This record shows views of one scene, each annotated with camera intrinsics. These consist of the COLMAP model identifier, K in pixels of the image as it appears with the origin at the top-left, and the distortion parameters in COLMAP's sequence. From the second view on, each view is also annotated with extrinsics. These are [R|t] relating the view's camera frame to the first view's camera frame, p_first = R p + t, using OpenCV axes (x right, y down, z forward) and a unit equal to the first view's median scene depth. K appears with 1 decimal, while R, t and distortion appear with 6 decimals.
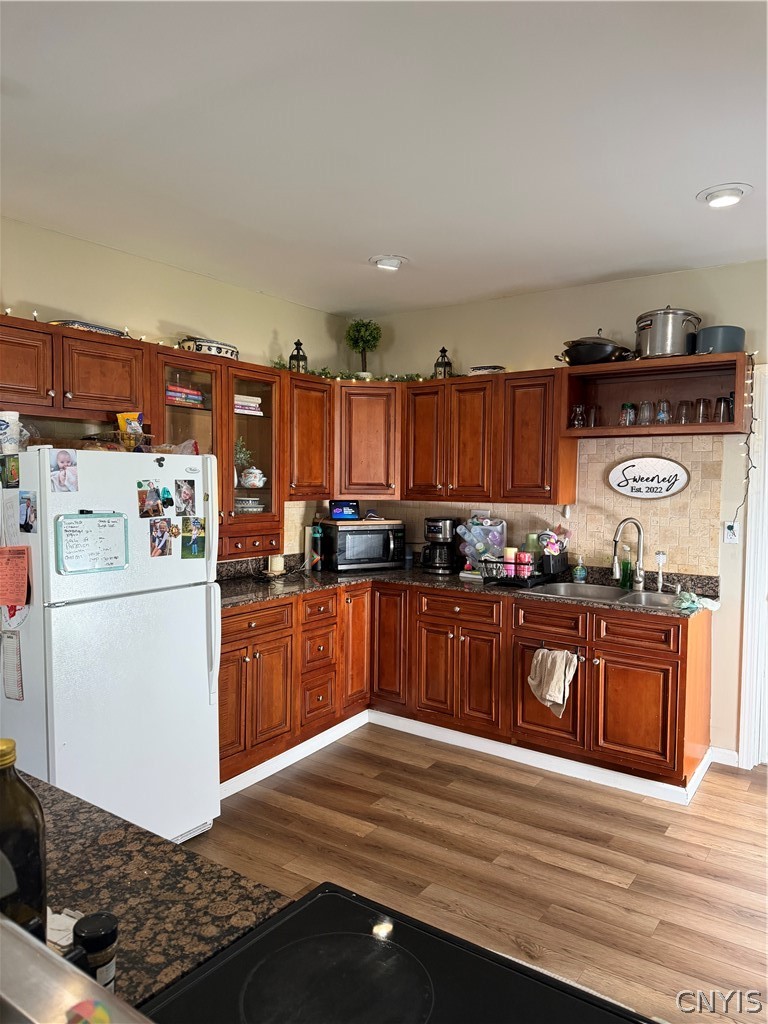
lens RADIAL K [[708.2, 0, 383.5], [0, 708.2, 515.6], [0, 0, 1]] dist [0.010422, 0.001042]
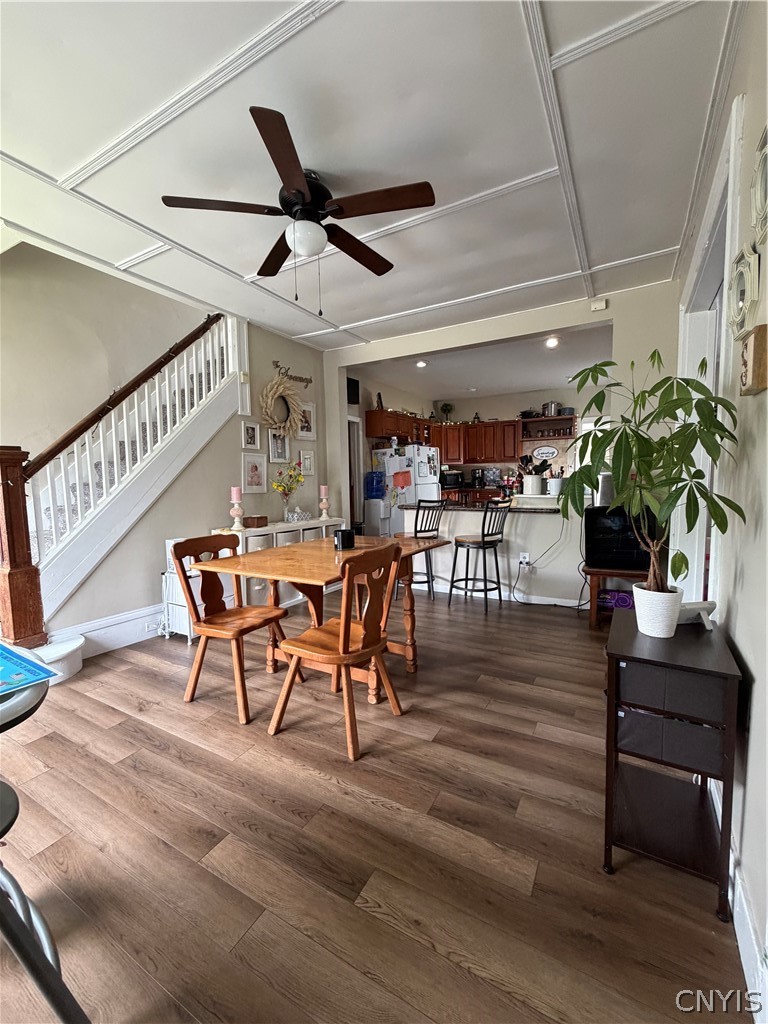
lens RADIAL K [[408.7, 0, 385.4], [0, 408.7, 507.8], [0, 0, 1]] dist [-0.004212, 0.000329]
pose [[0.994267, -0.041016, 0.098749, -0.532786], [0.038084, 0.998781, 0.031395, 0.107294], [-0.099916, -0.027455, 0.994617, -0.770662]]
